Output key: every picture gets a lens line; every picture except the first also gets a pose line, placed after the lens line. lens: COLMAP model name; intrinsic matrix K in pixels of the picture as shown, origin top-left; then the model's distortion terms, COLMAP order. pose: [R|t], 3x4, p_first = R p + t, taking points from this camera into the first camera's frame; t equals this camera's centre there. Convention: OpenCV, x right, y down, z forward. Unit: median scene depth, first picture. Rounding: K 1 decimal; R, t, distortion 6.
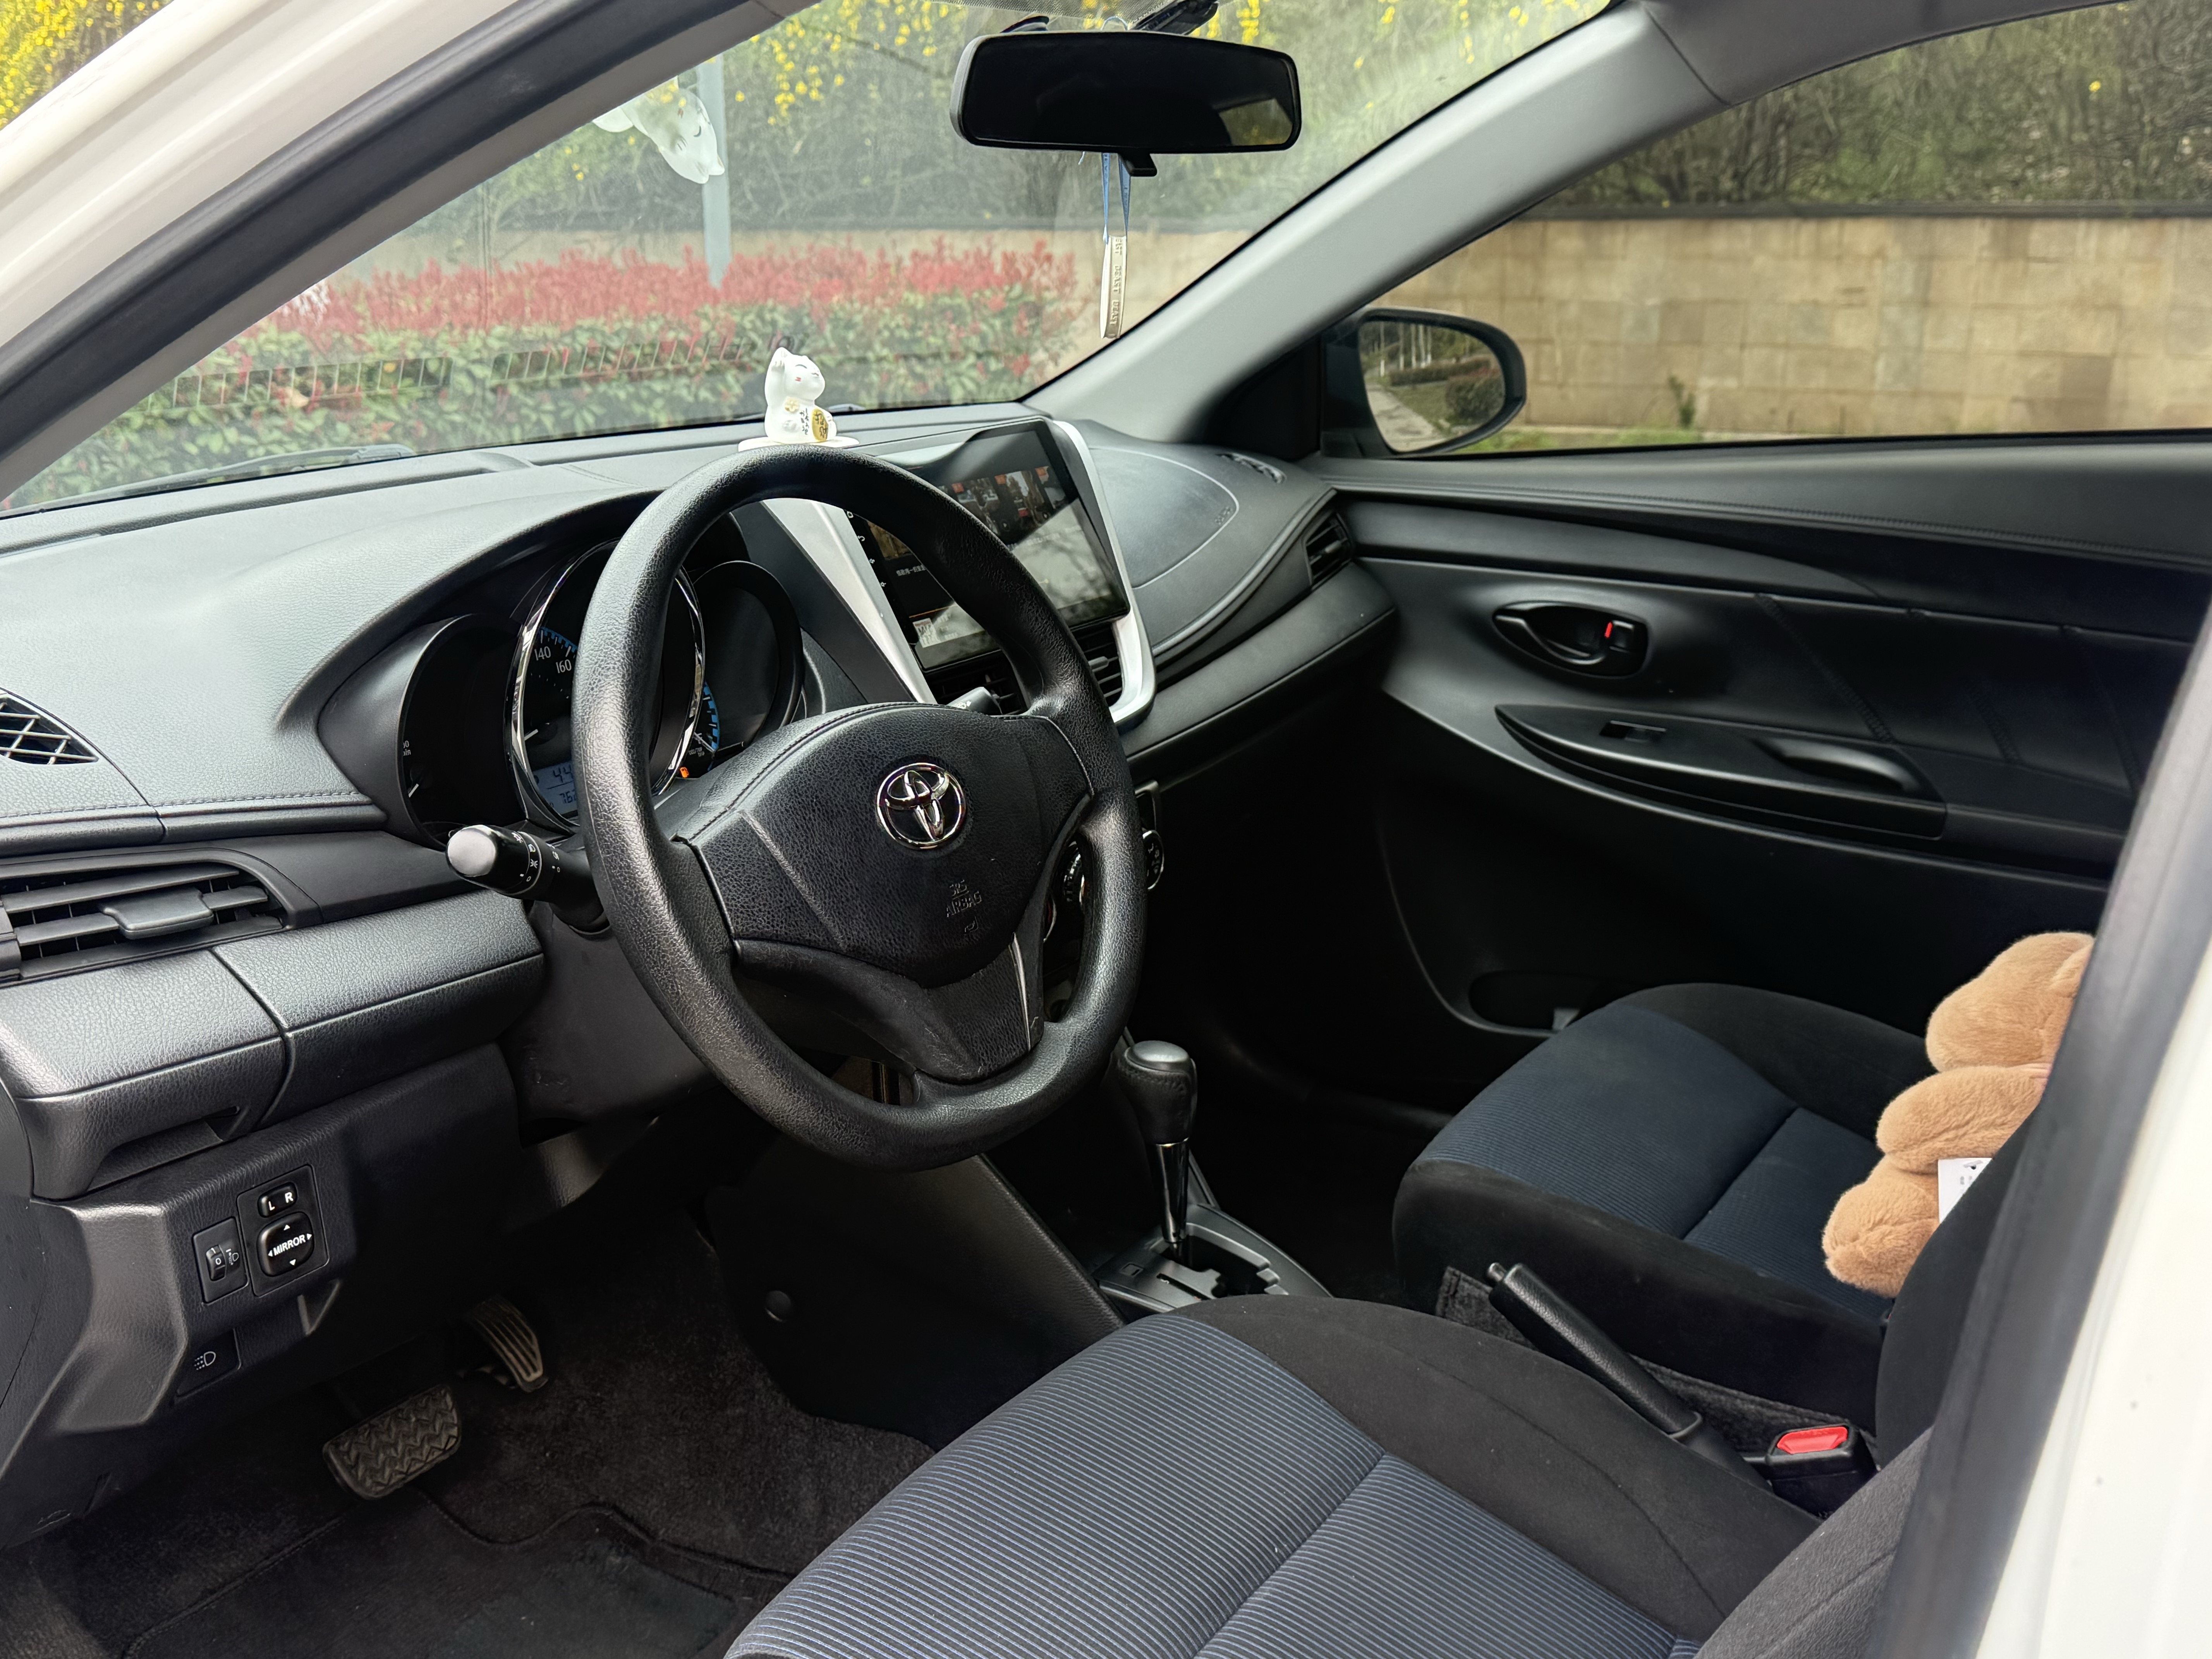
lens RADIAL K [[2174.4, 0, 1106.0], [0, 2174.4, 829.5], [0, 0, 1]] dist [0.197555, -0.432889]
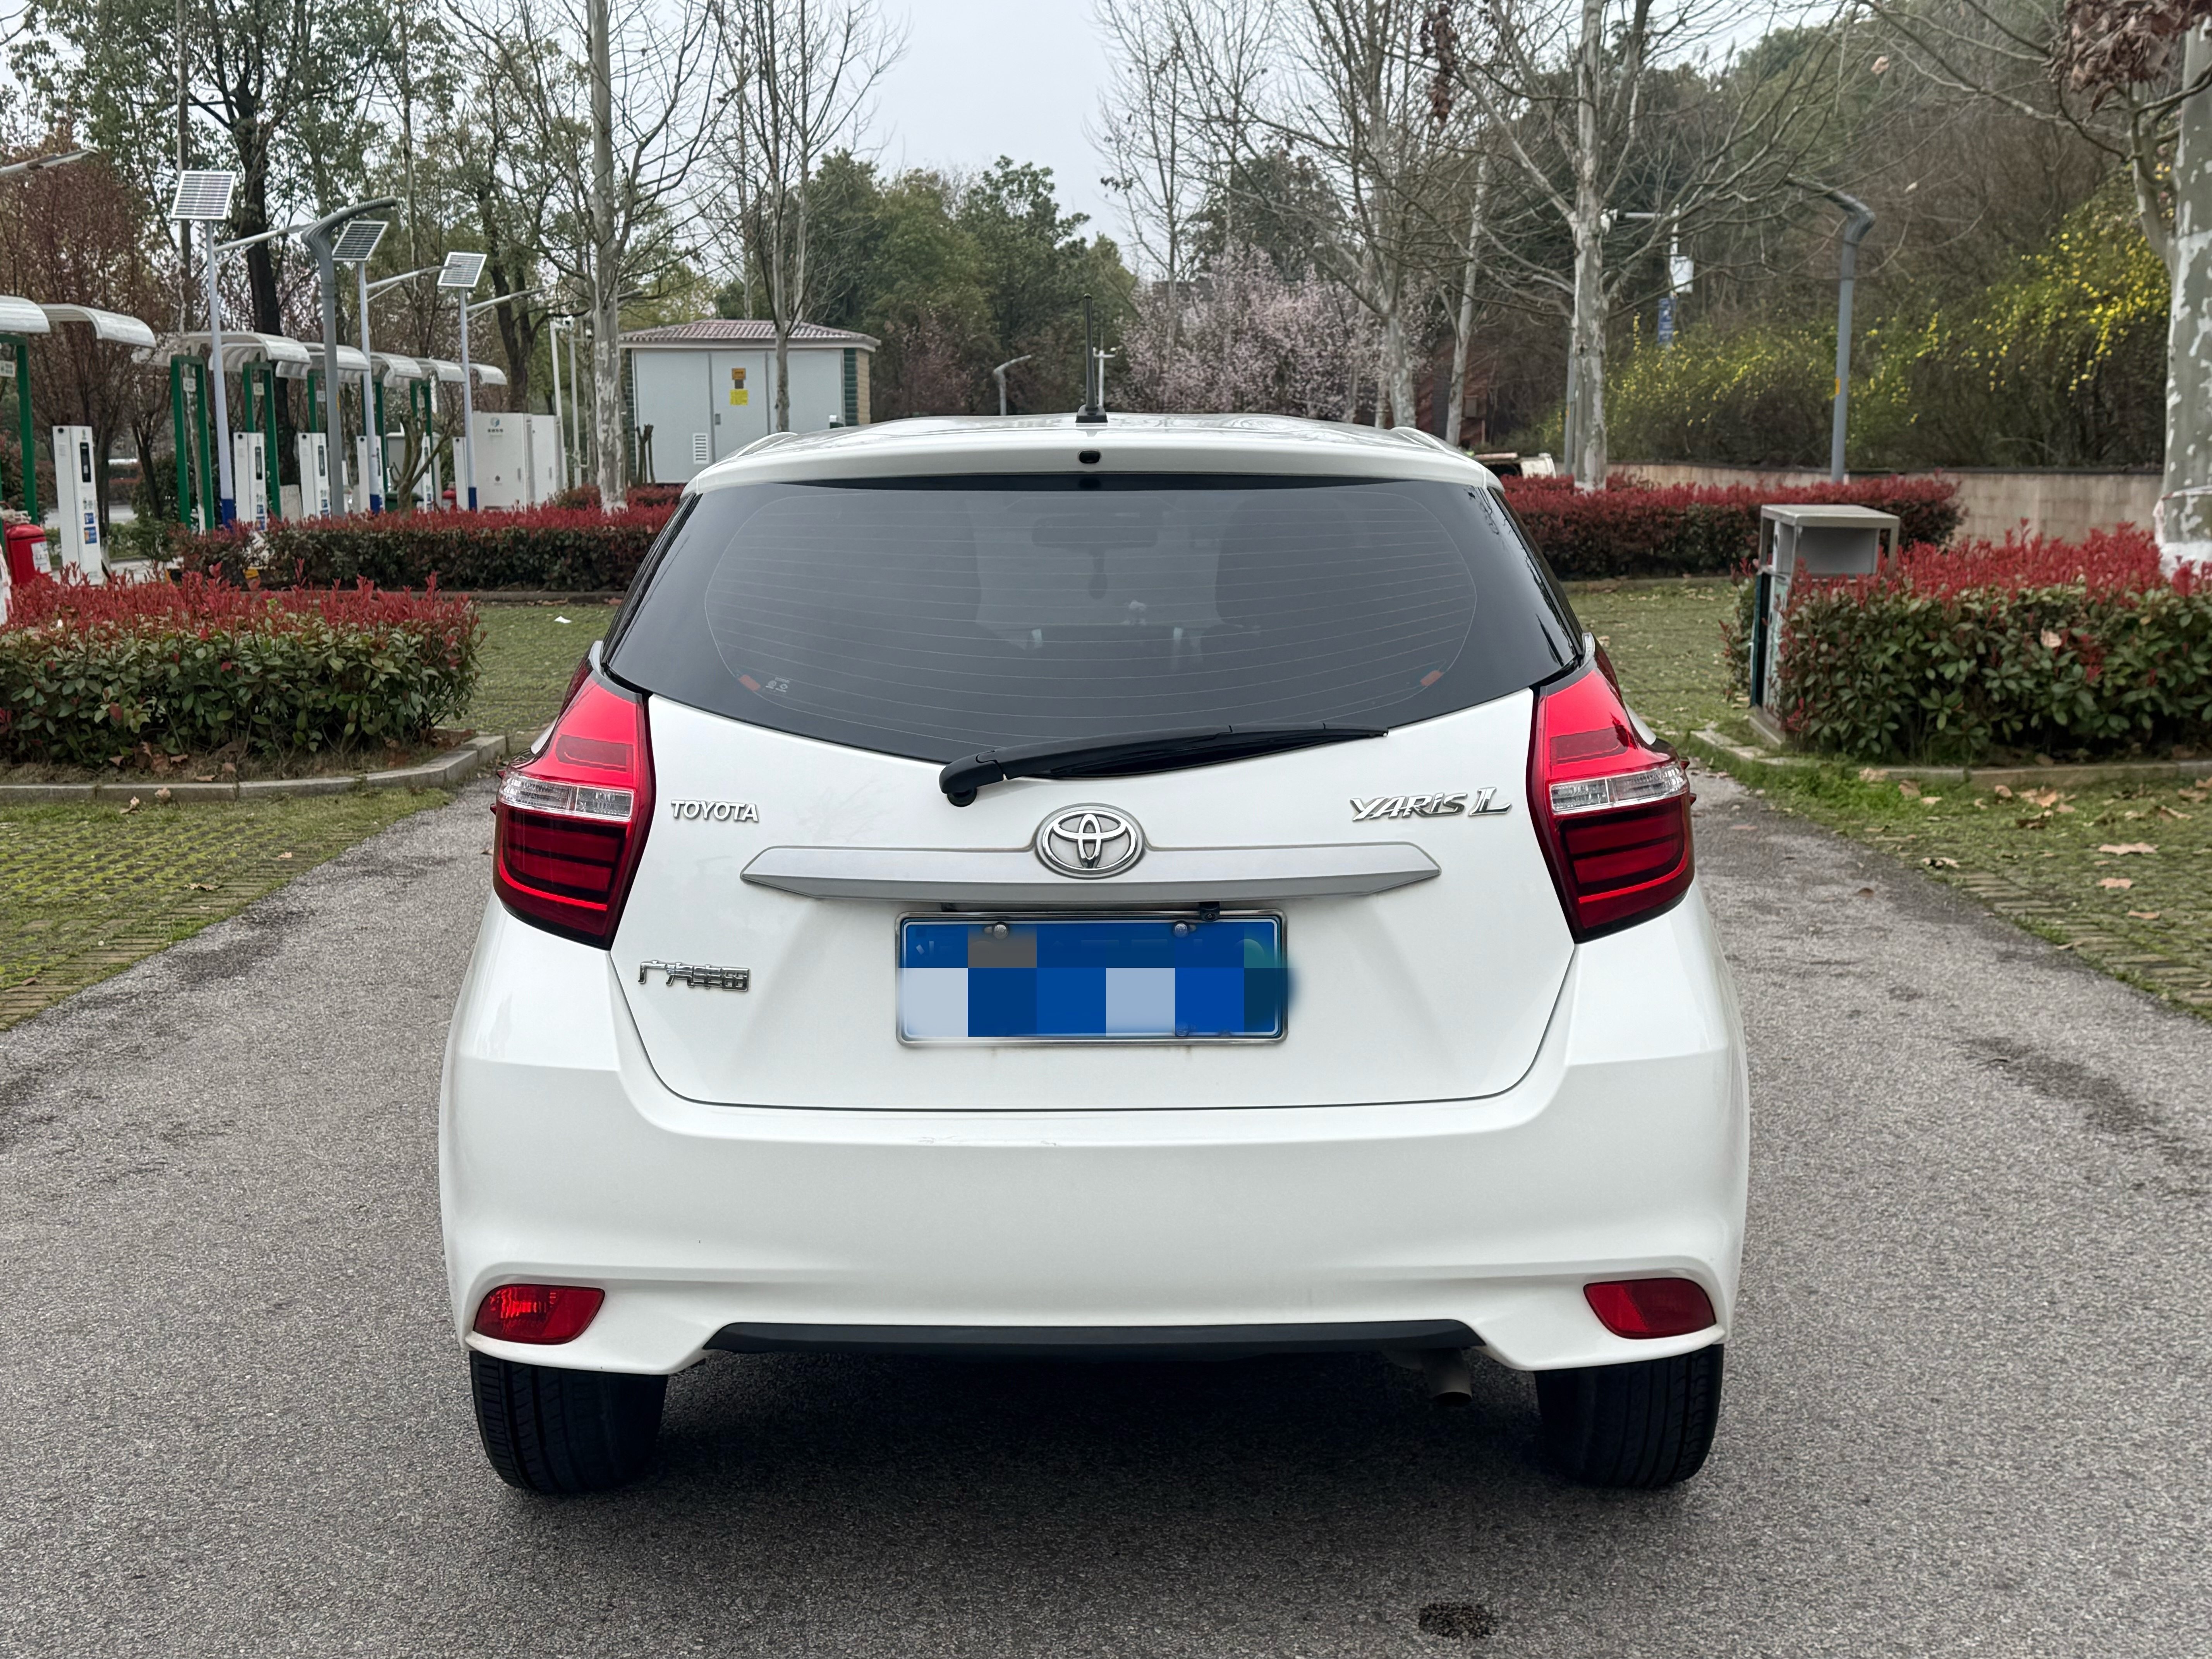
lens RADIAL K [[2720.1, 0, 1096.9], [0, 2720.1, 828.6], [0, 0, 1]] dist [0.224179, -0.523881]
pose [[0.523945, 0.123657, -0.842728, 2.491344], [-0.227690, 0.973733, 0.001319, 0.077938], [0.820755, 0.191190, 0.538338, -0.823623]]
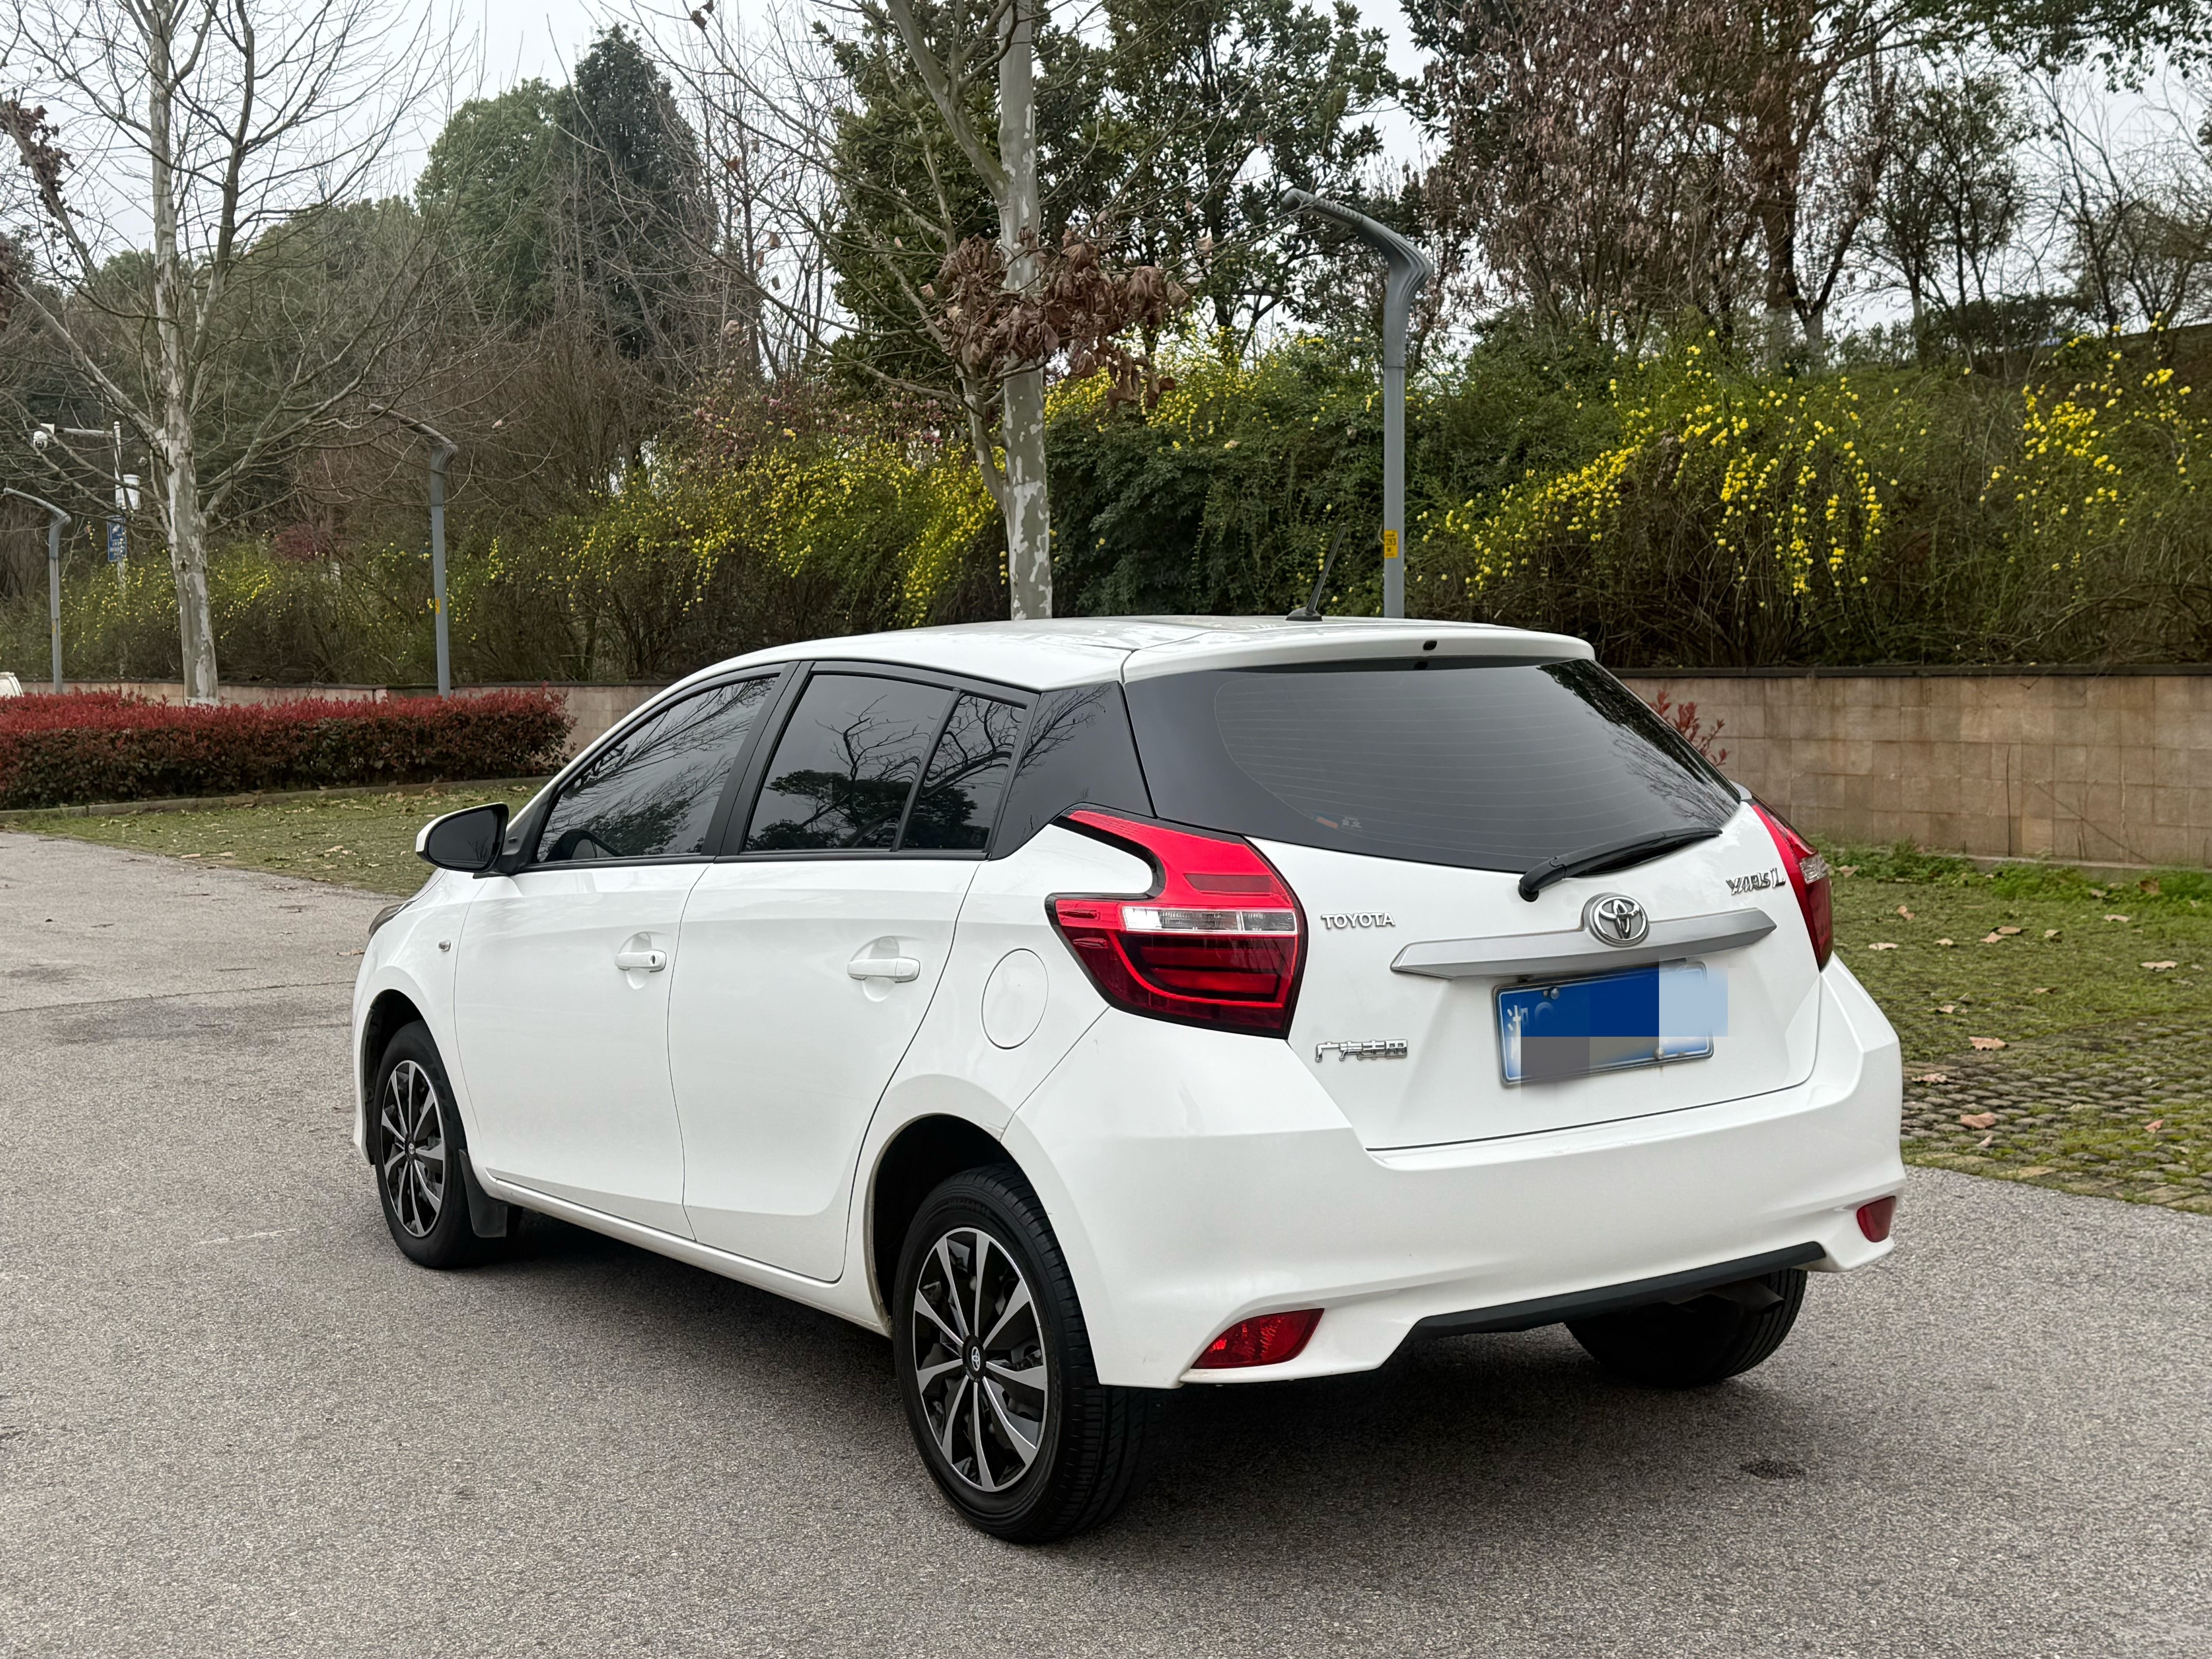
lens RADIAL K [[2720.1, 0, 1096.9], [0, 2720.1, 828.6], [0, 0, 1]] dist [0.224179, -0.523881]
pose [[0.911228, 0.019324, -0.411449, 1.633068], [-0.099768, 0.979509, -0.174951, 0.454406], [0.399637, 0.200469, 0.894484, -2.153608]]
